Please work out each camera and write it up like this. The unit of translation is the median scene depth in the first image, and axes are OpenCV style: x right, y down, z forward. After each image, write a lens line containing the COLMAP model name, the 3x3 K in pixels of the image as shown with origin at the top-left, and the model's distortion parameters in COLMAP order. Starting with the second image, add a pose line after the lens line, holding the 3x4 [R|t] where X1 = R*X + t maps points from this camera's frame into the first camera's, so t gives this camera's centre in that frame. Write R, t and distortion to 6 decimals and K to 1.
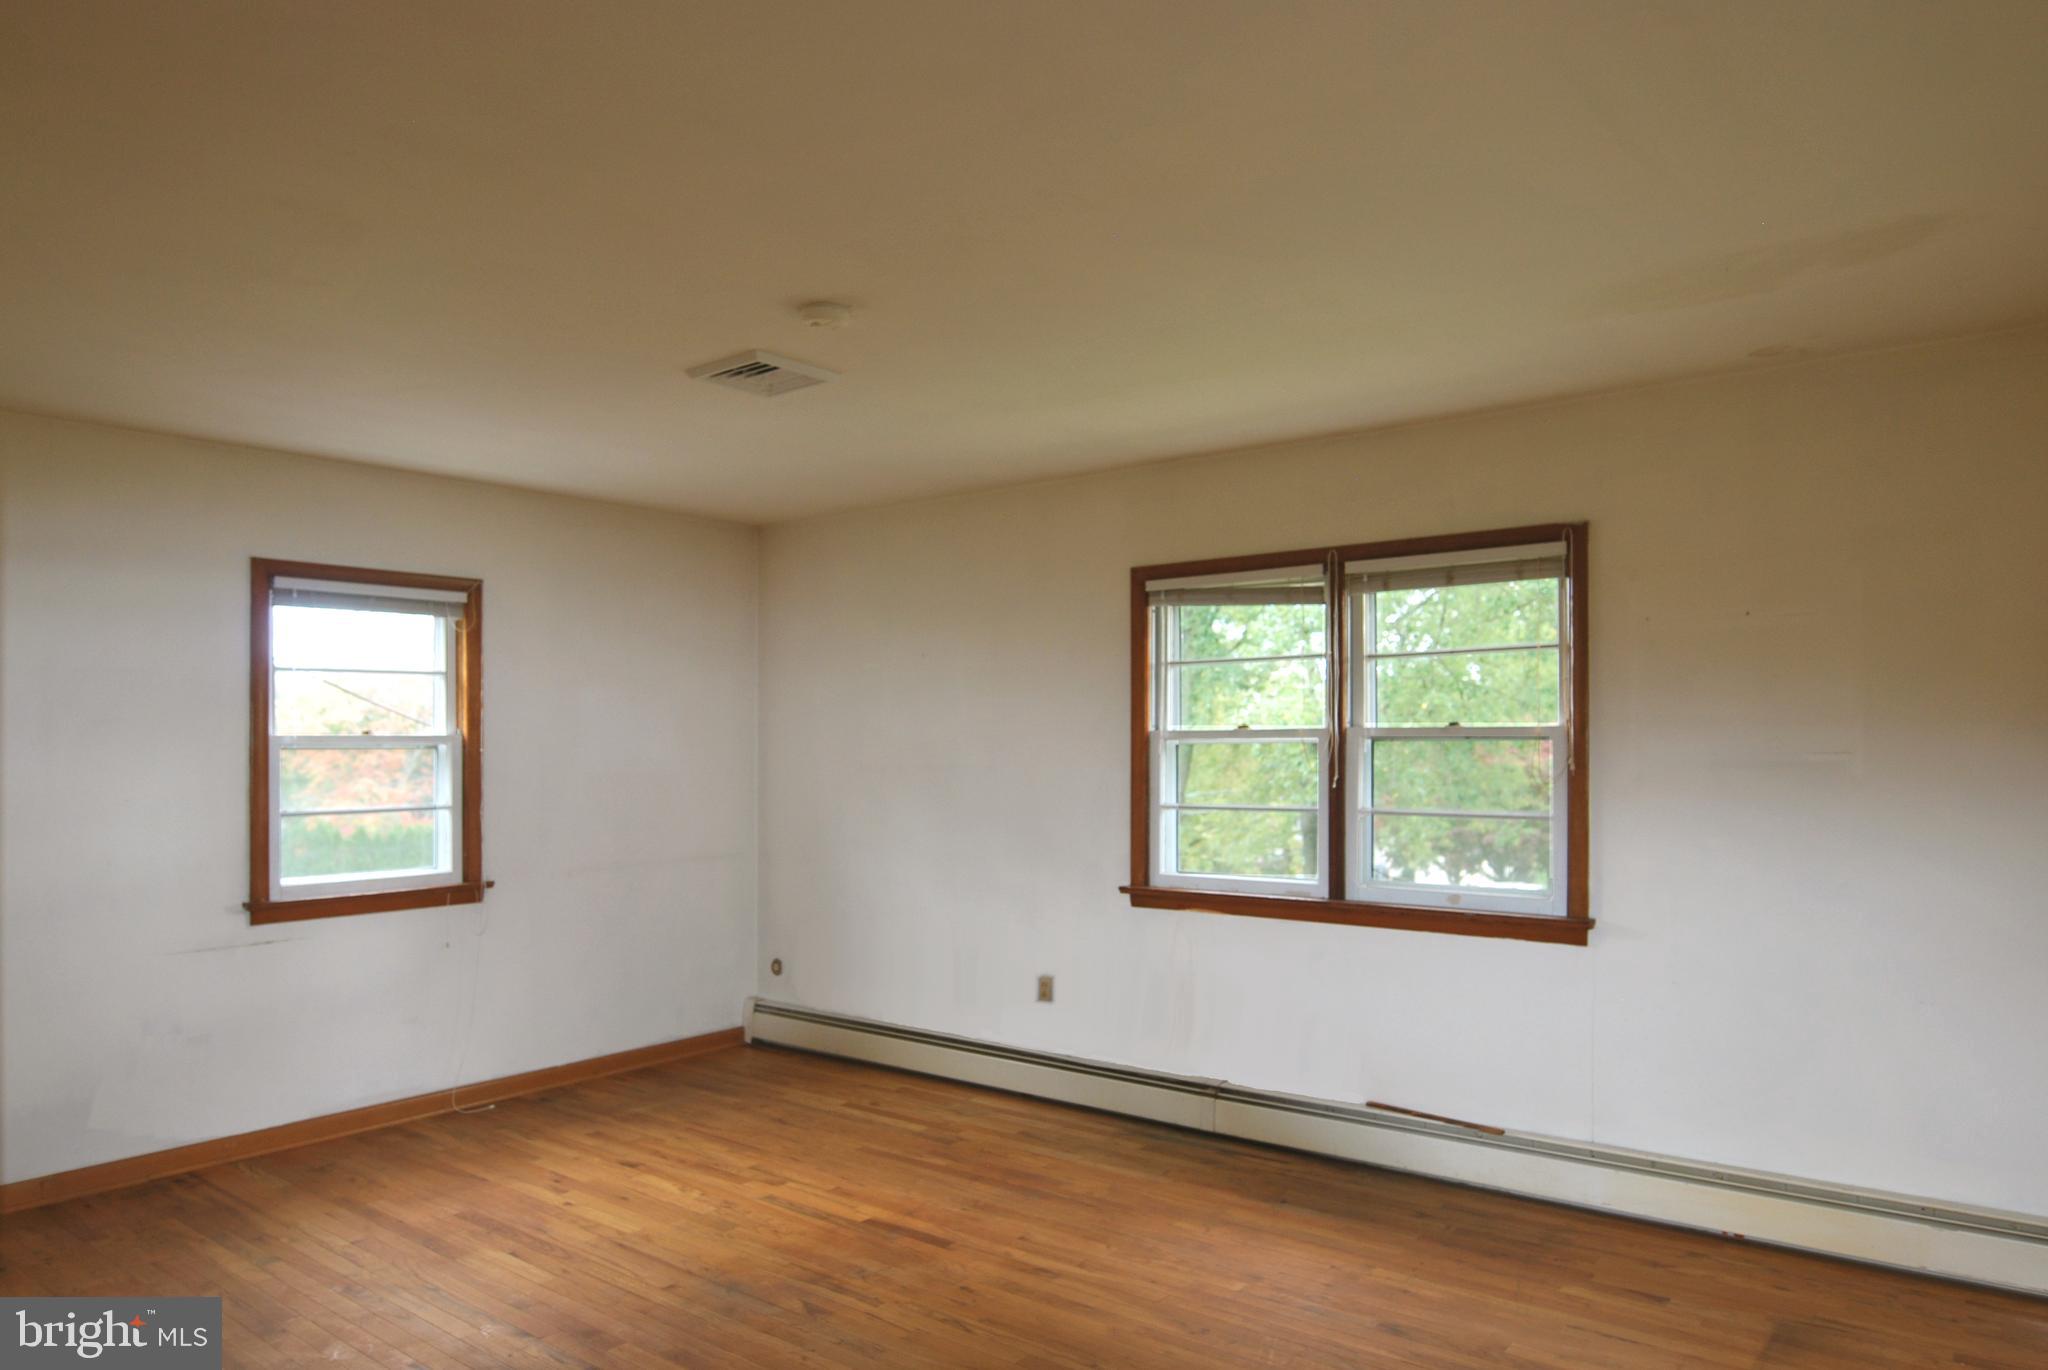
lens RADIAL K [[1323.2, 0, 1016.0], [0, 1323.2, 684.0], [0, 0, 1]] dist [-0.003266, 0.003282]
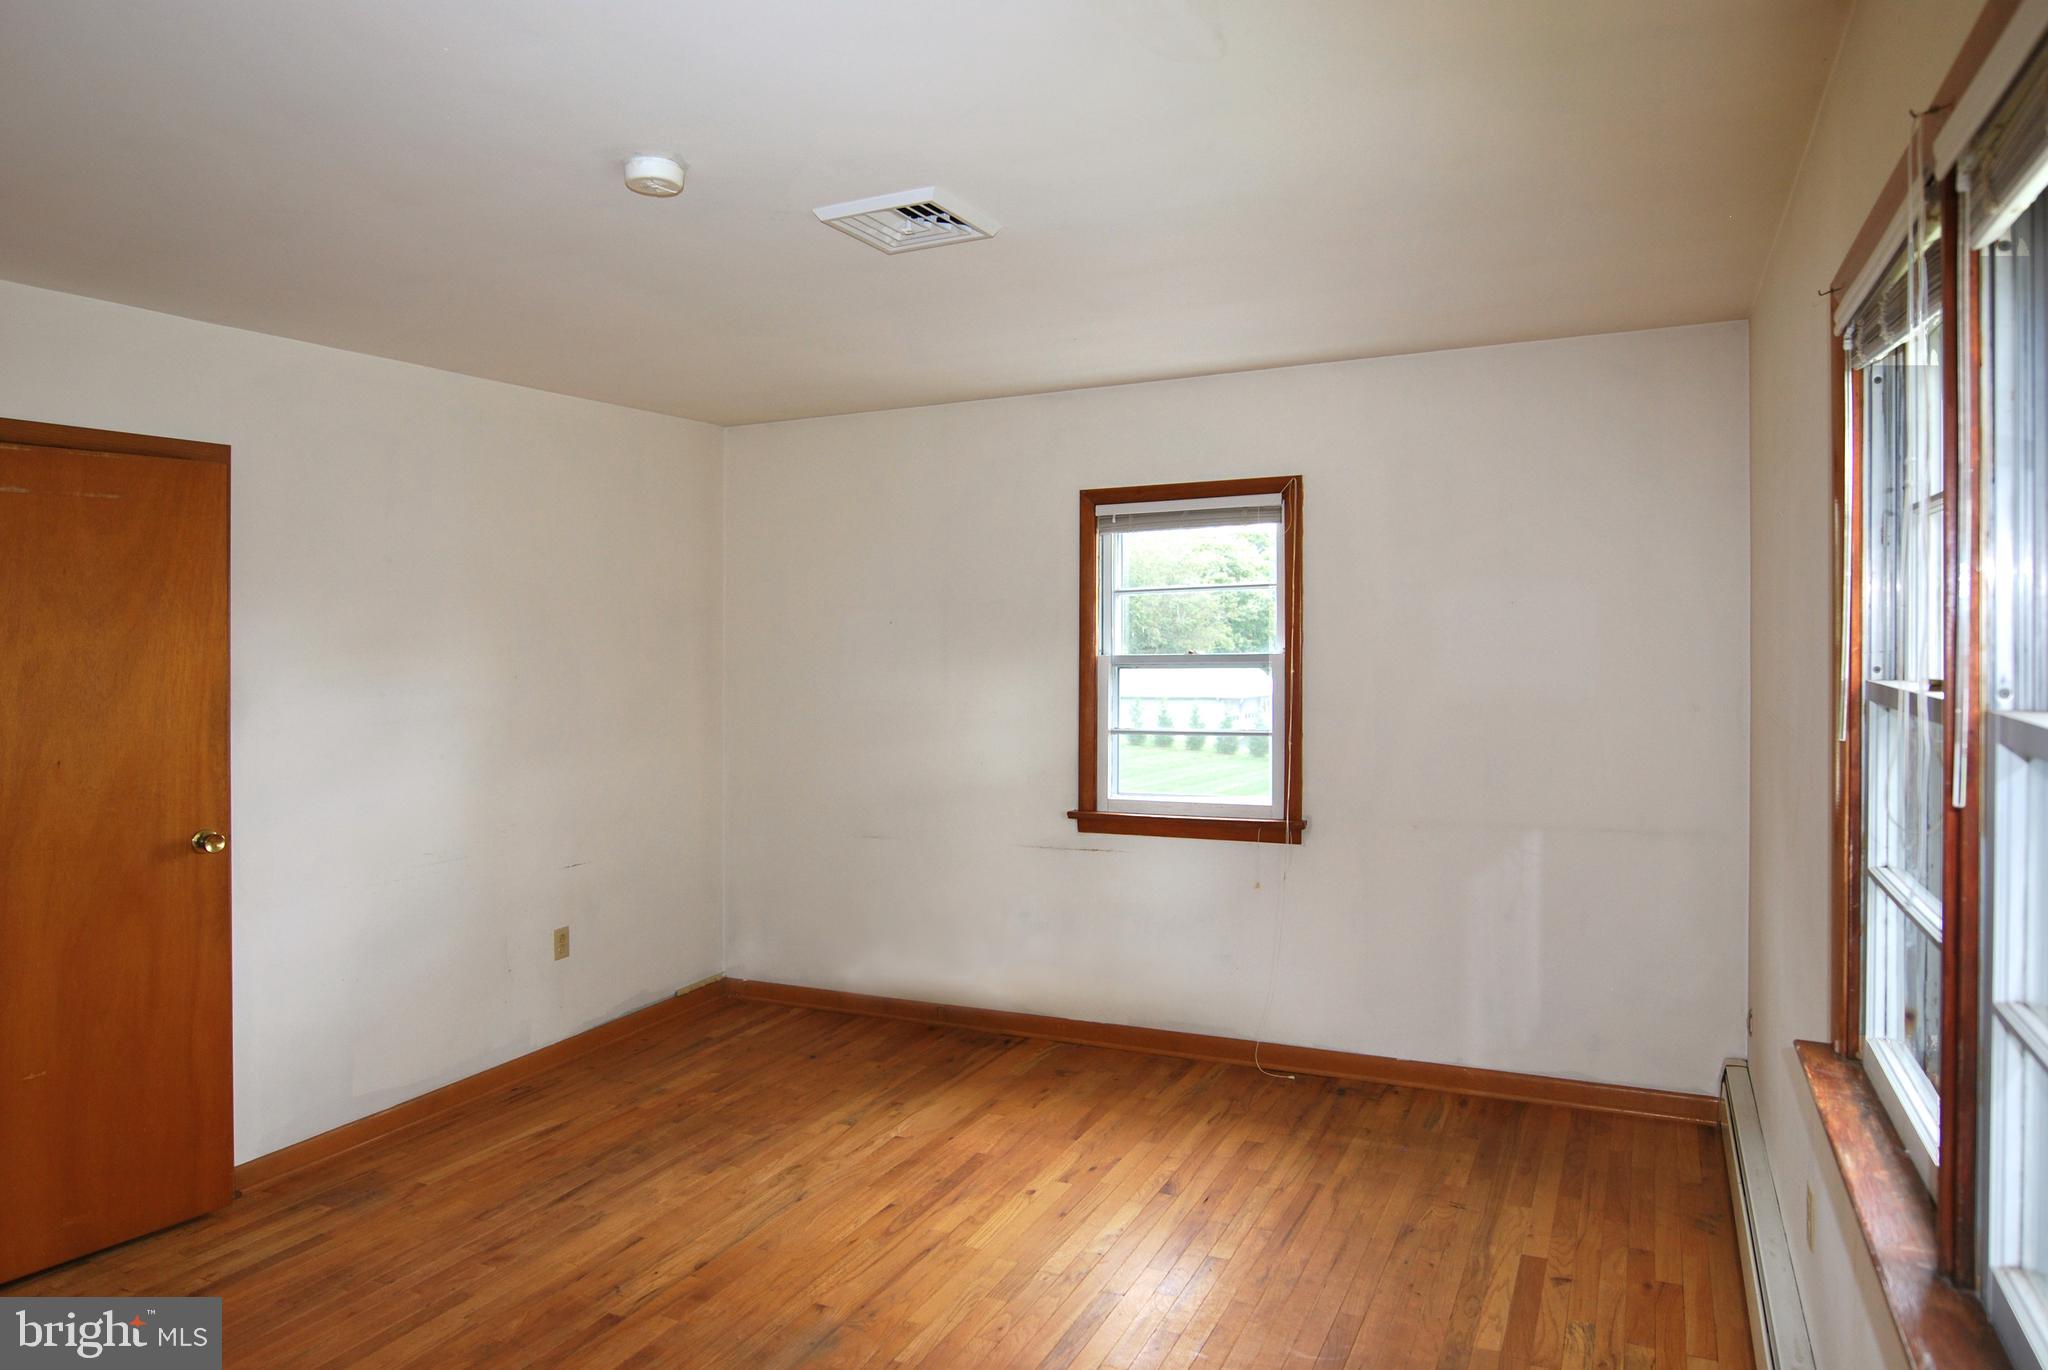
lens RADIAL K [[1323.2, 0, 1012.3], [0, 1323.2, 650.5], [0, 0, 1]] dist [-0.003266, 0.003282]
pose [[0.222873, 0.008683, -0.974809, 0.452392], [0.059321, 0.997986, 0.022452, 0.007137], [0.973041, -0.062831, 0.221909, 0.702306]]
